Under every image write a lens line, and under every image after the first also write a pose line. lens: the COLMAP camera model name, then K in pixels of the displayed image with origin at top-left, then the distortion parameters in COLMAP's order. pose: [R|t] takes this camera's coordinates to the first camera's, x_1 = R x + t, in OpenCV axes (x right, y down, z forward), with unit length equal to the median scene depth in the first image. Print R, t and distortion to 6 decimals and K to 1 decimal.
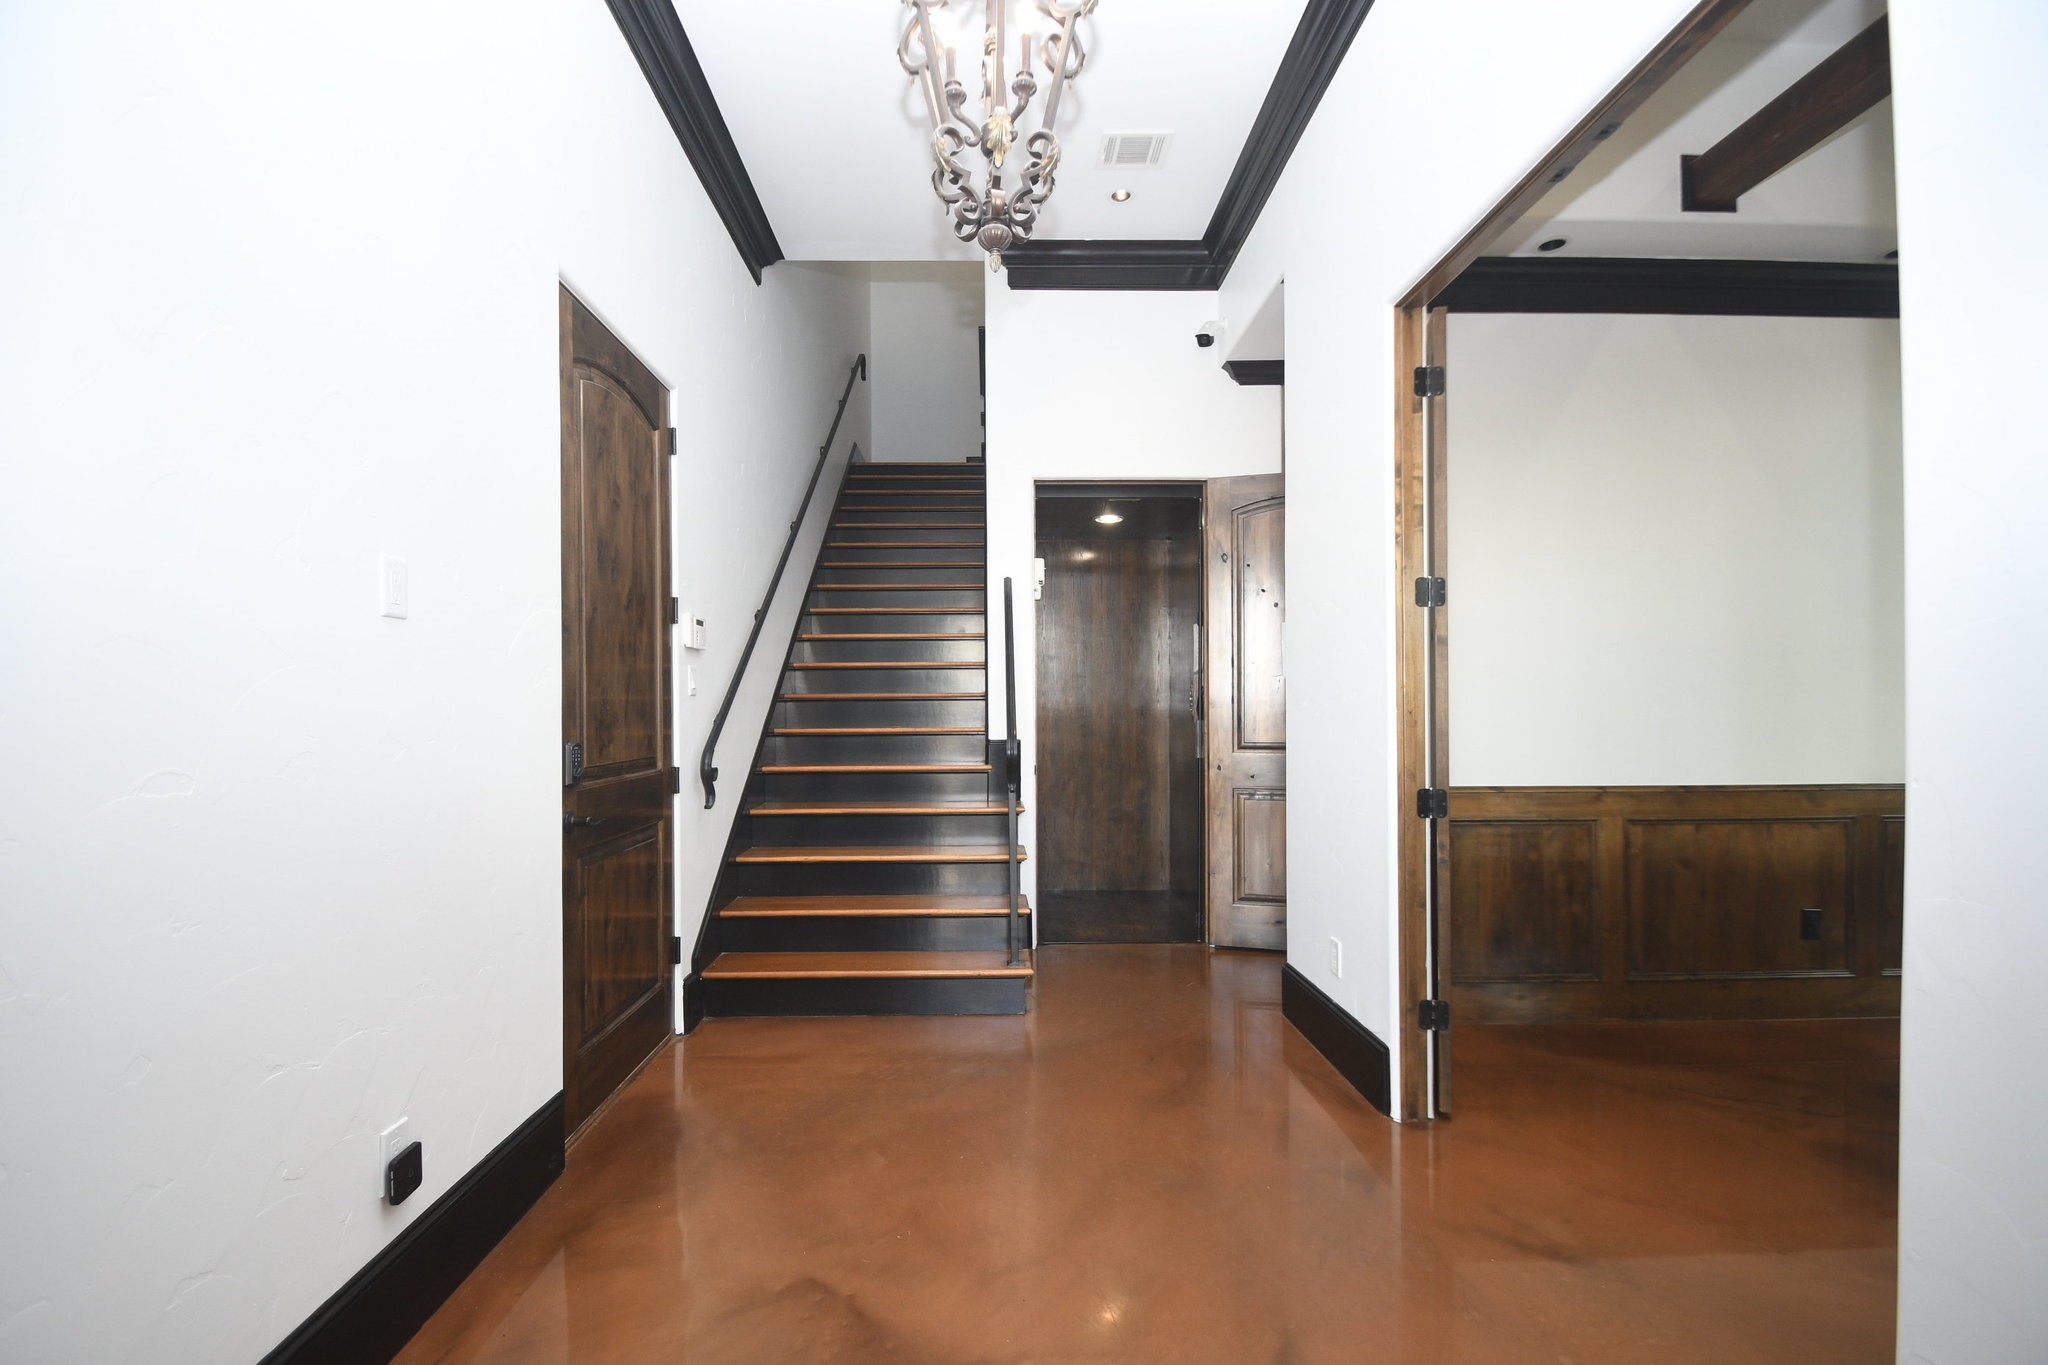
lens RADIAL K [[920.1, 0, 1024.0], [0, 920.1, 682.5], [0, 0, 1]] dist [0.024587, -0.000446]
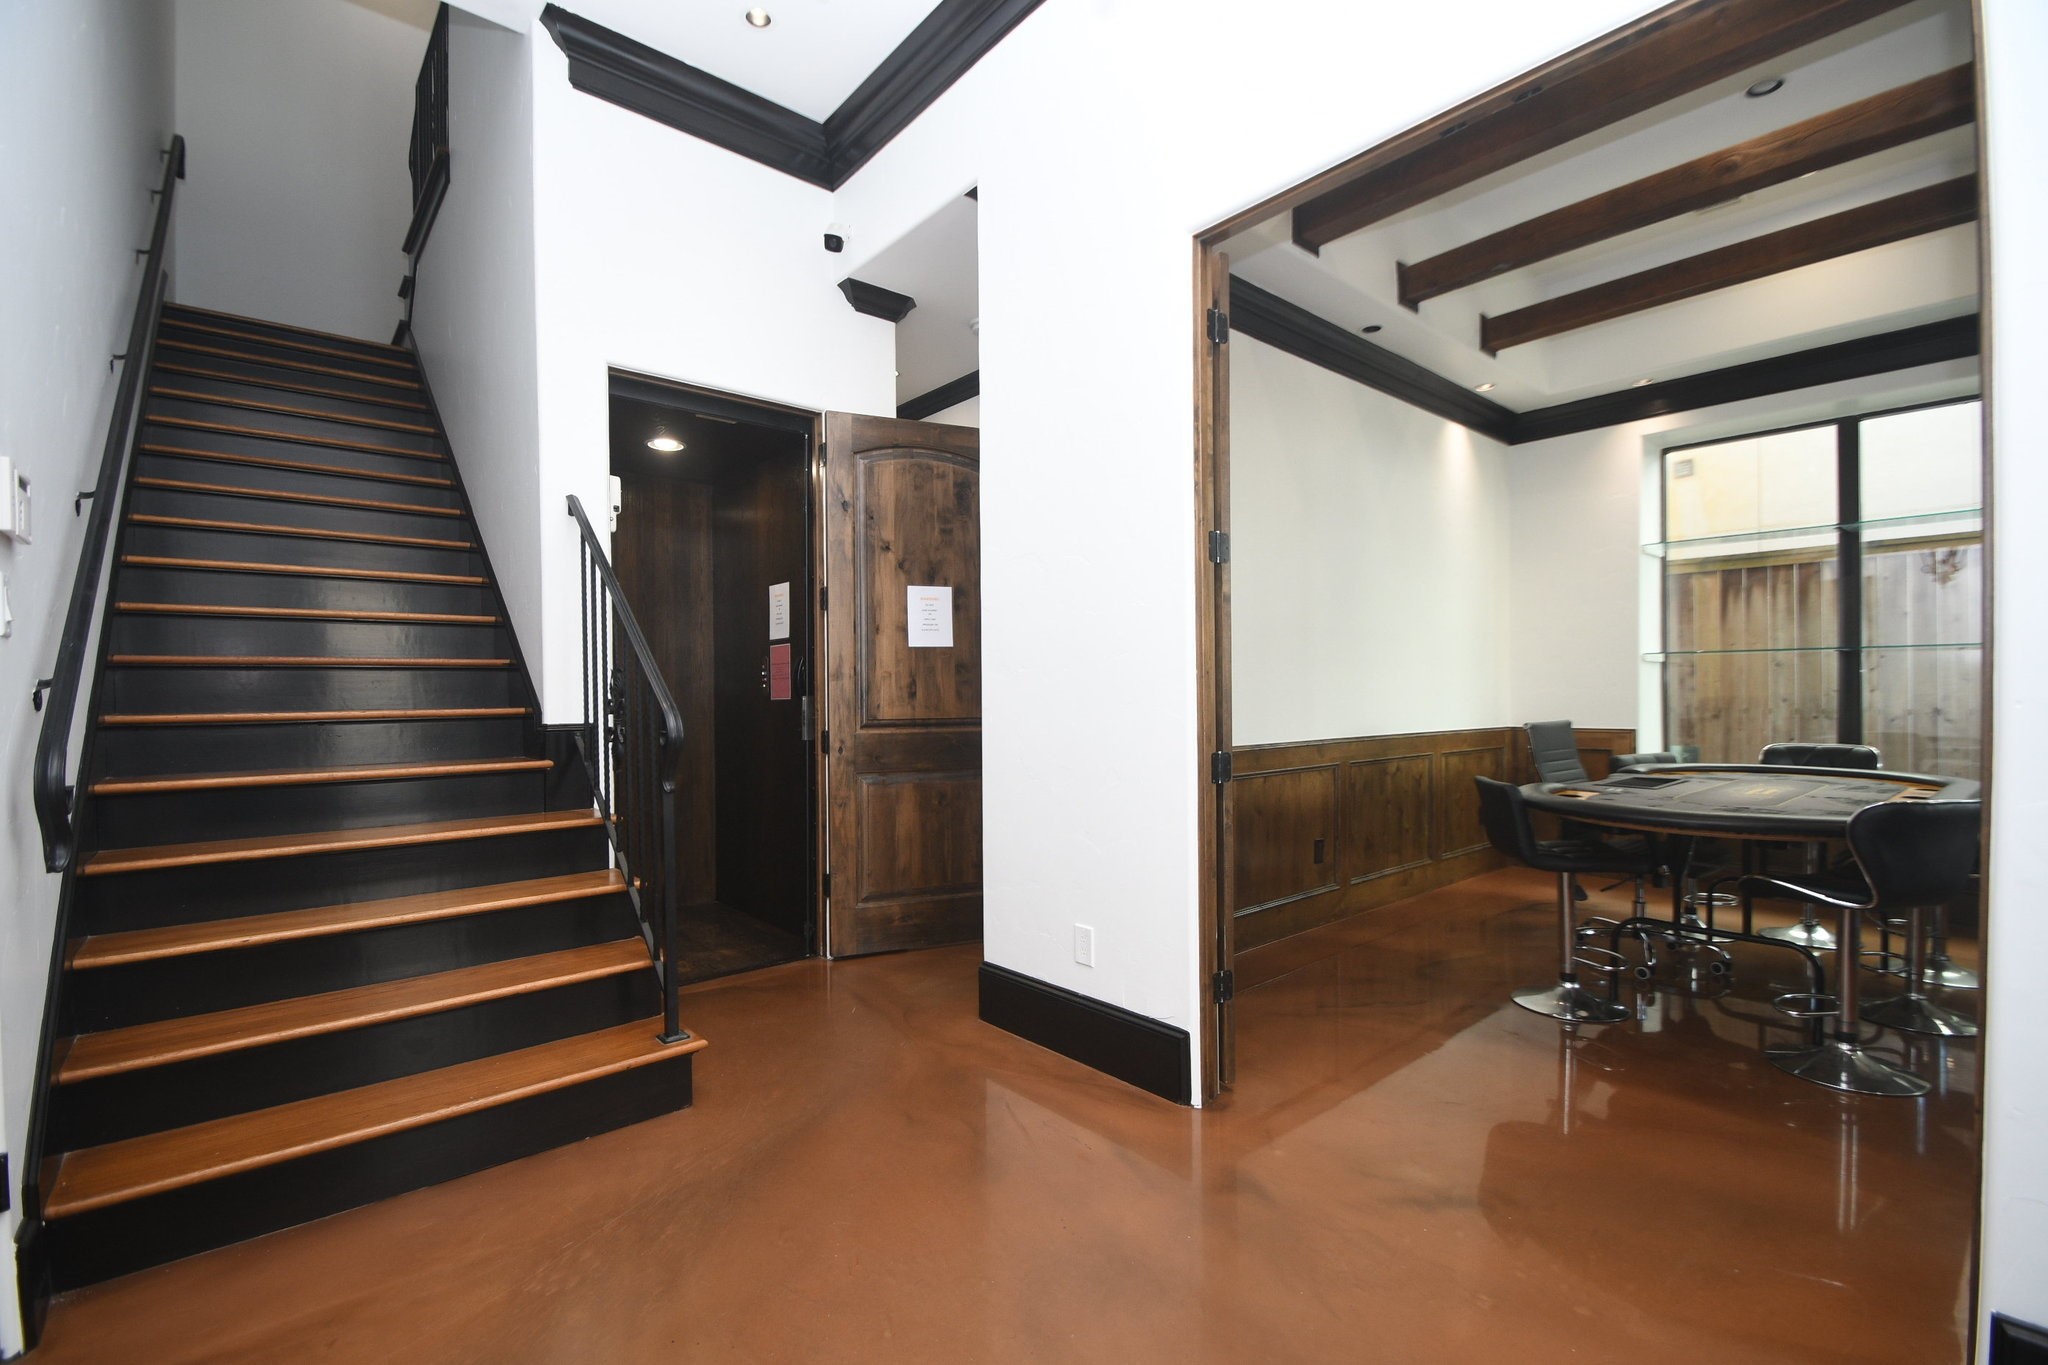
lens RADIAL K [[920.1, 0, 1024.0], [0, 920.1, 682.5], [0, 0, 1]] dist [0.024587, -0.000446]
pose [[0.788853, 0.002279, 0.614577, -0.229421], [-0.008596, 0.999936, 0.007325, 0.027668], [-0.614521, -0.011062, 0.788823, 0.275206]]
